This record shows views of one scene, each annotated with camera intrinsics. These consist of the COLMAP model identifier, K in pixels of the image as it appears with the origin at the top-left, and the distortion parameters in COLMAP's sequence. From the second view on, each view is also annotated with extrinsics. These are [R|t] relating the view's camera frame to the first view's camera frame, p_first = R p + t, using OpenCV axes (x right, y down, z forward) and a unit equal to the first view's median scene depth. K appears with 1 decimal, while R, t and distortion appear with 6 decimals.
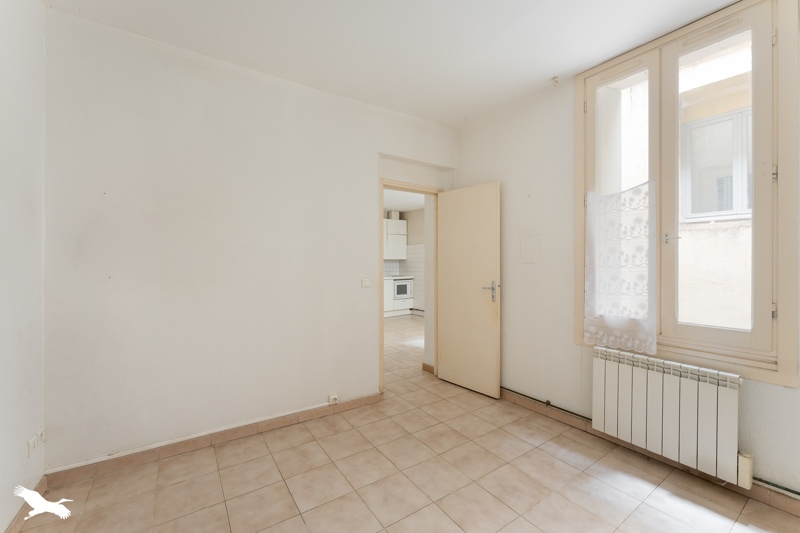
lens RADIAL K [[328.8, 0, 400.6], [0, 328.8, 264.9], [0, 0, 1]] dist [0.000202, 0.000099]
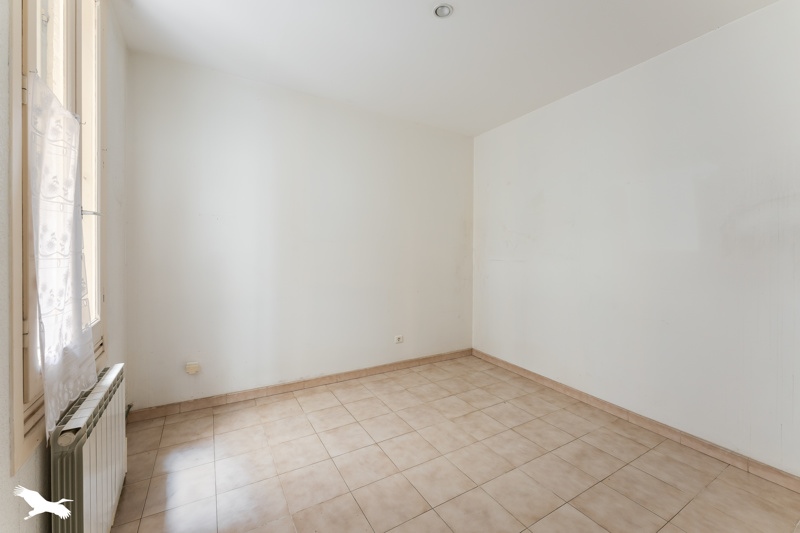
lens RADIAL K [[328.8, 0, 400.2], [0, 328.8, 260.6], [0, 0, 1]] dist [0.000202, 0.000099]
pose [[-0.998108, -0.013989, 0.059872, 0.146502], [-0.012505, 0.999607, 0.025087, 0.000469], [-0.060199, 0.024291, -0.997891, 1.912291]]
